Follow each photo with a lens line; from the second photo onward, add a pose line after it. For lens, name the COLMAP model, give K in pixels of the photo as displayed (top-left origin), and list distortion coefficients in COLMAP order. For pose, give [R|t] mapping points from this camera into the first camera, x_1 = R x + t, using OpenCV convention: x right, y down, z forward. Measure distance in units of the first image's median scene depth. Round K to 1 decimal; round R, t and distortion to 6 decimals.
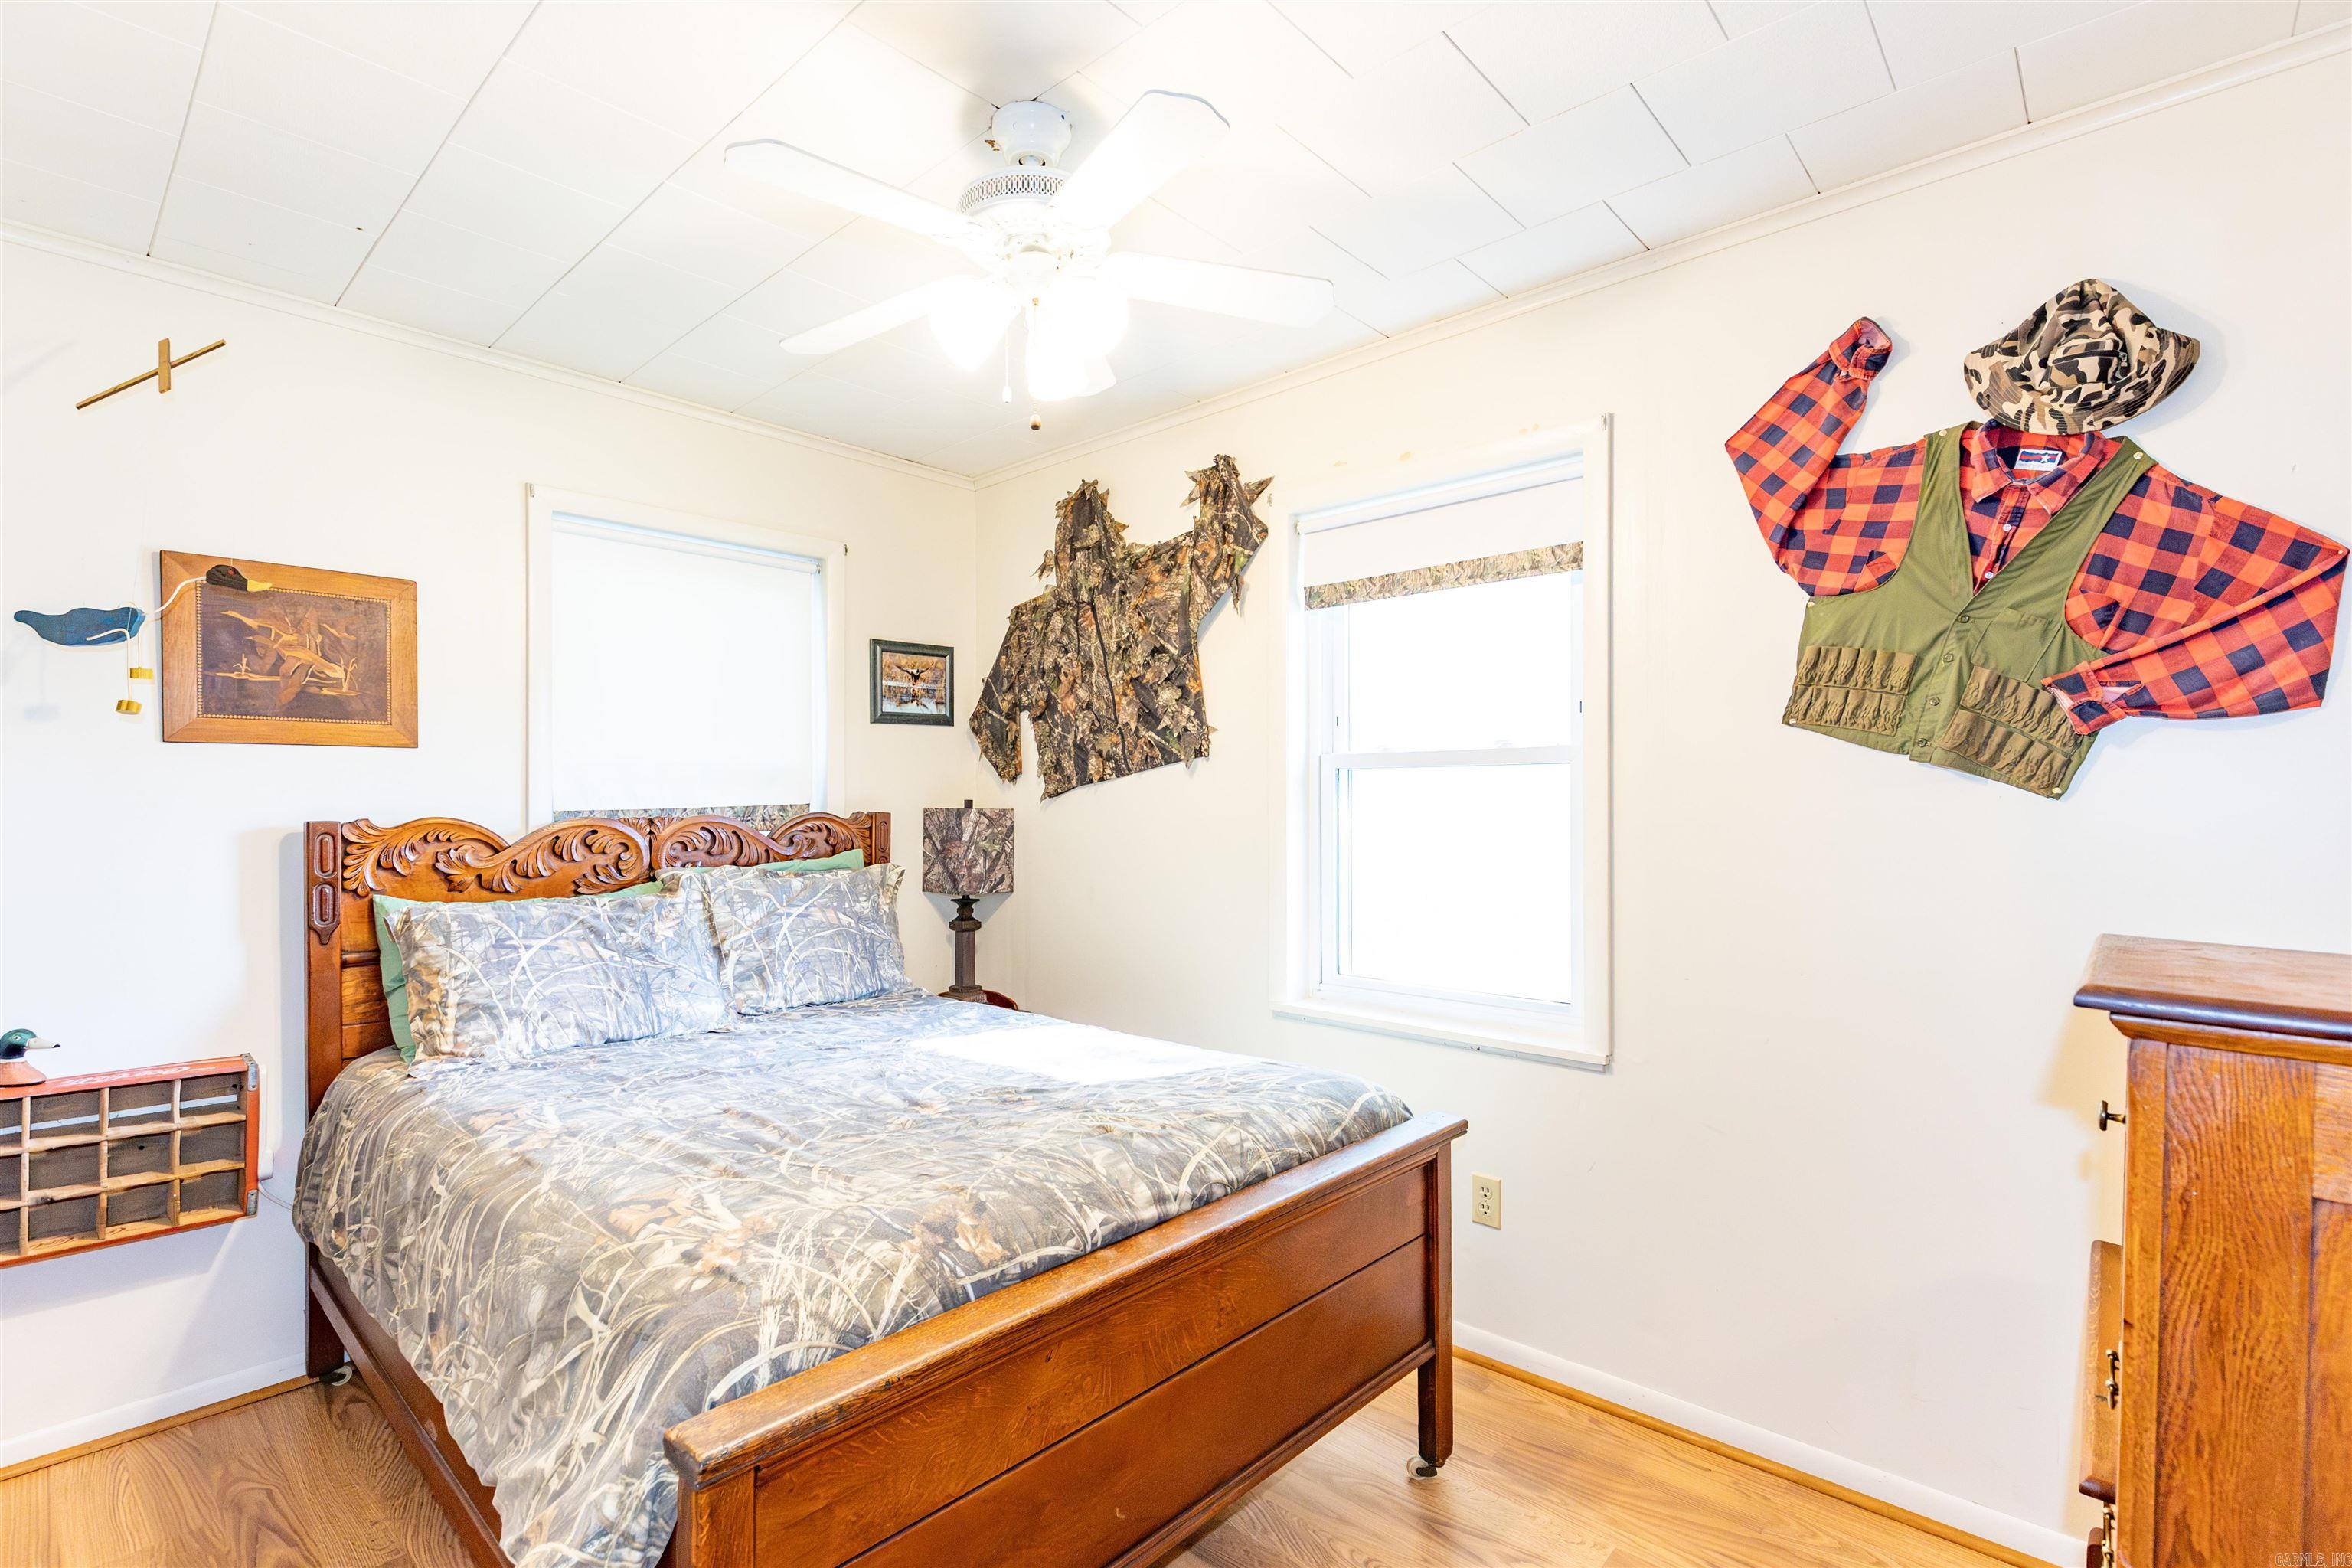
lens RADIAL K [[1072.3, 0, 1164.4], [0, 1072.3, 791.1], [0, 0, 1]] dist [0.002462, -0.000388]
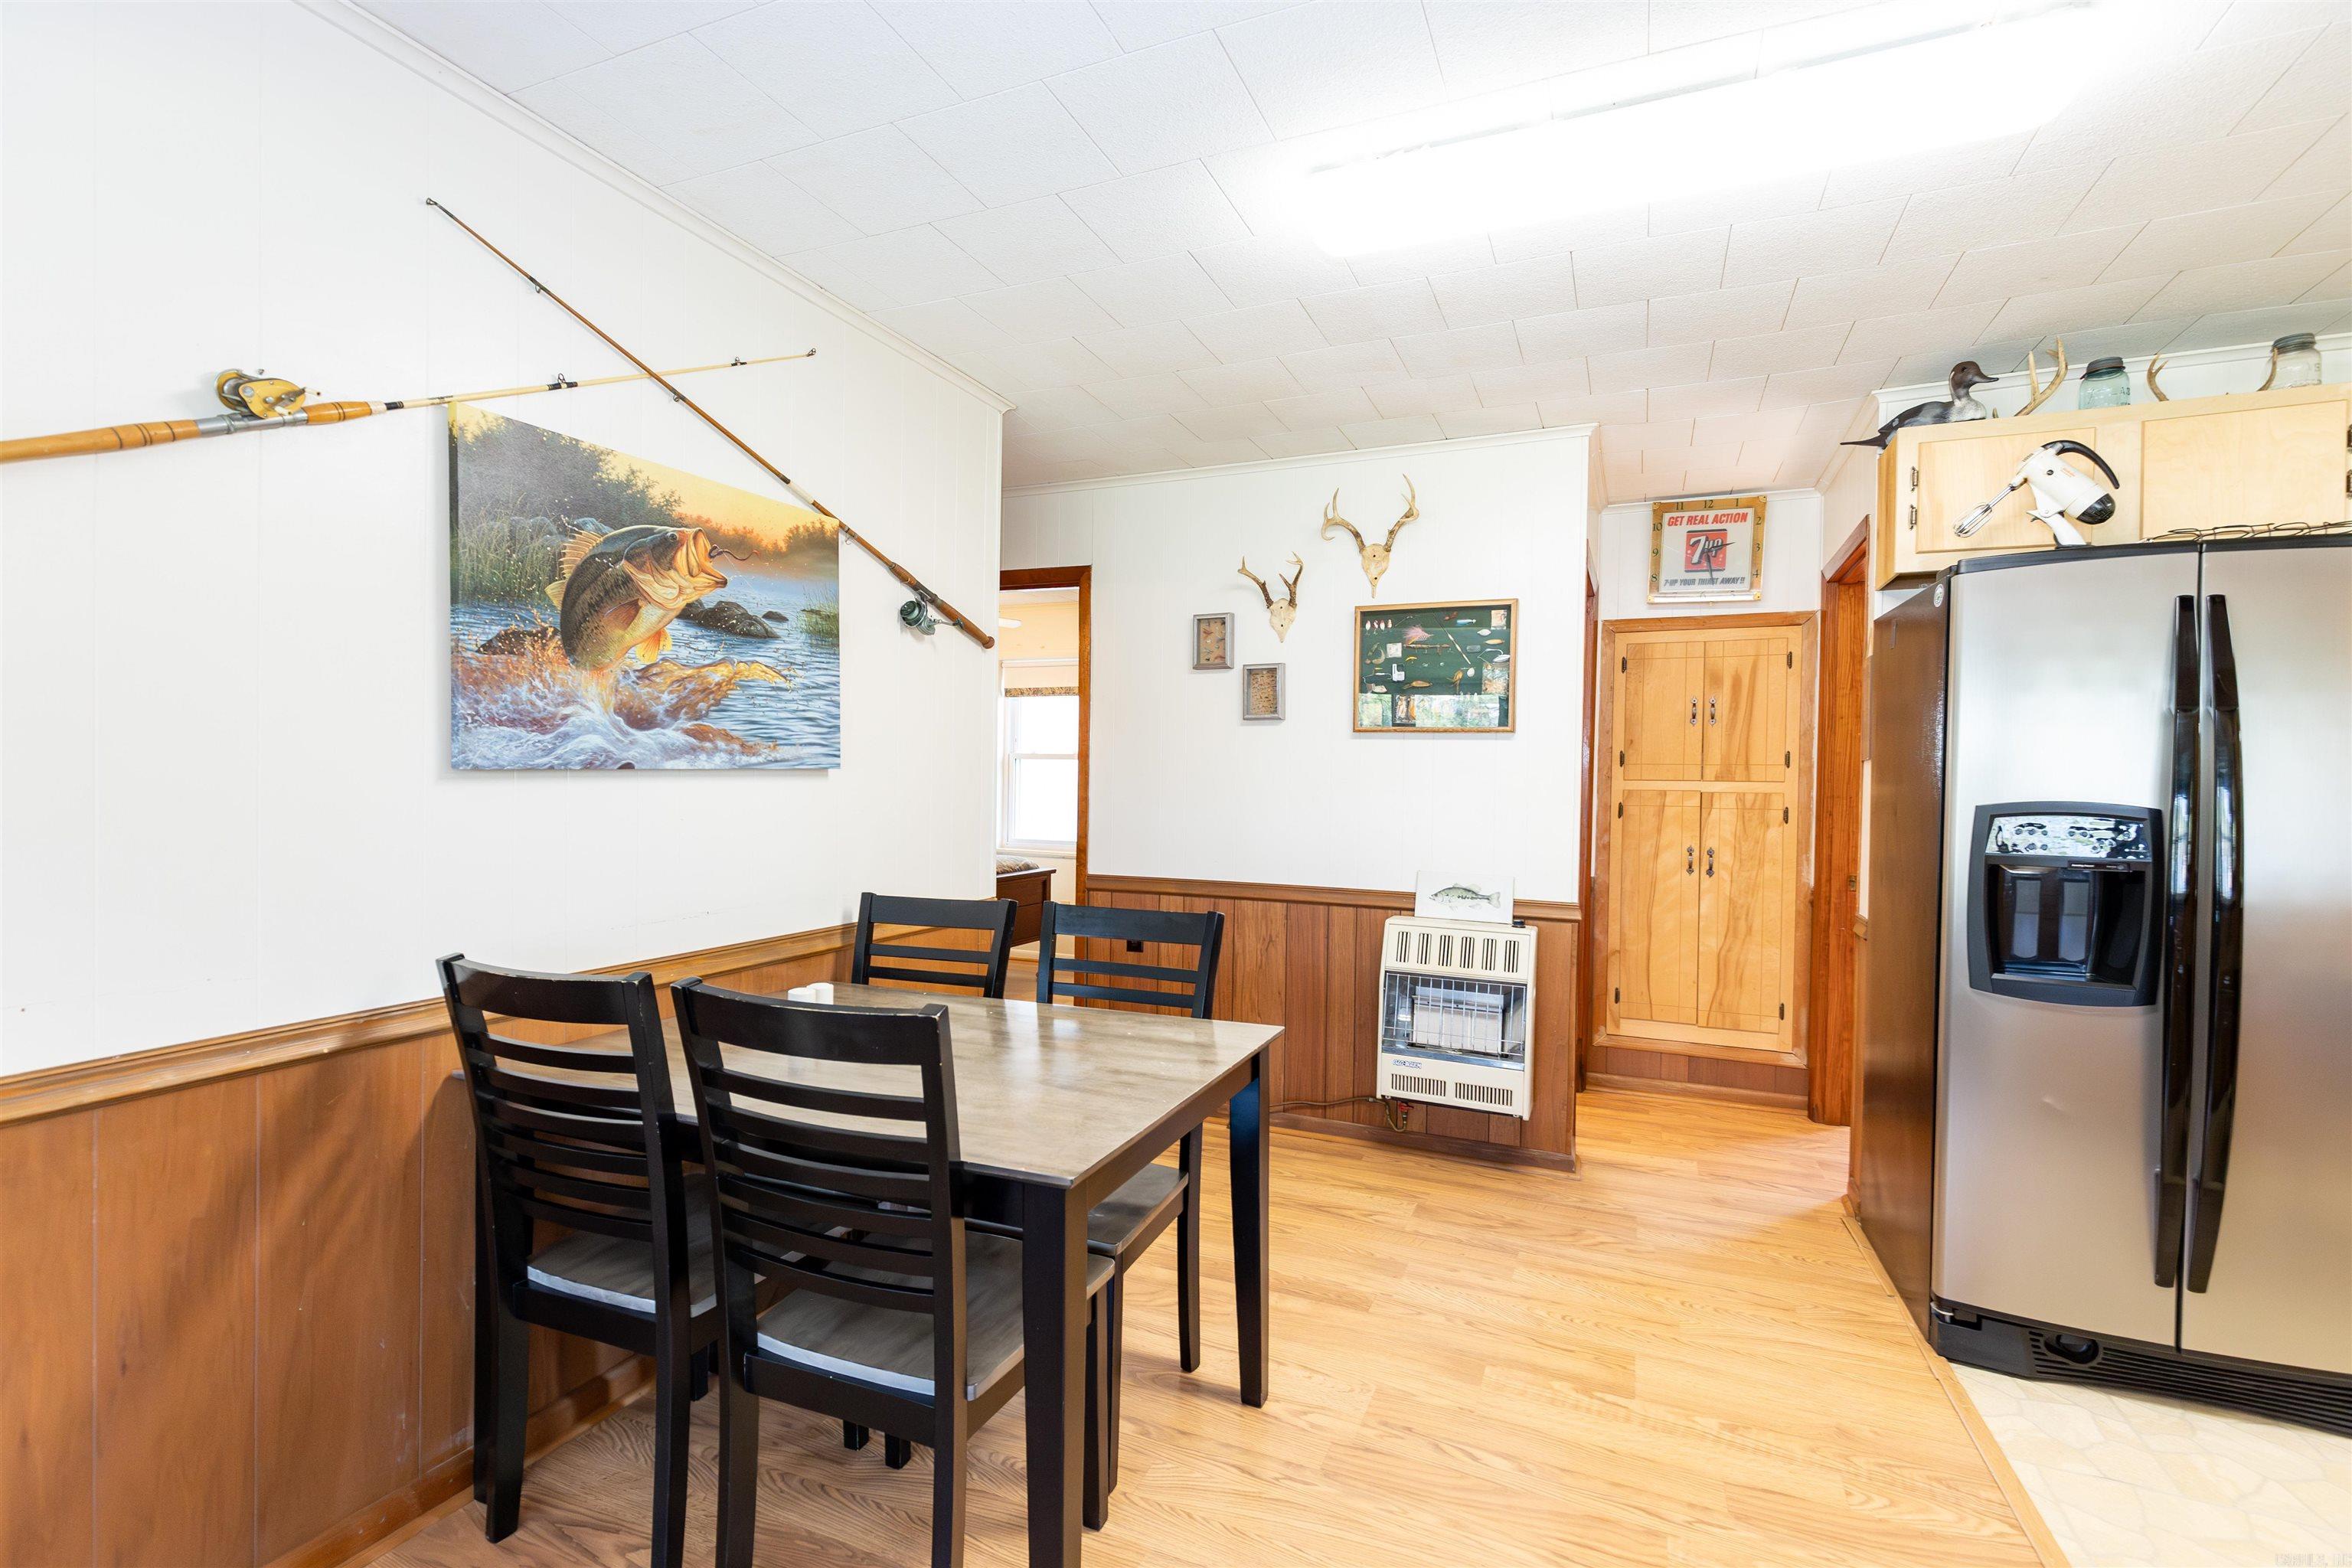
lens RADIAL K [[1072.3, 0, 1181.0], [0, 1072.3, 788.6], [0, 0, 1]] dist [0.002462, -0.000388]
pose [[0.939207, 0.022746, 0.342598, -0.361206], [-0.027931, 0.999558, 0.010206, 0.014046], [-0.342214, -0.019155, 0.939427, -1.632384]]
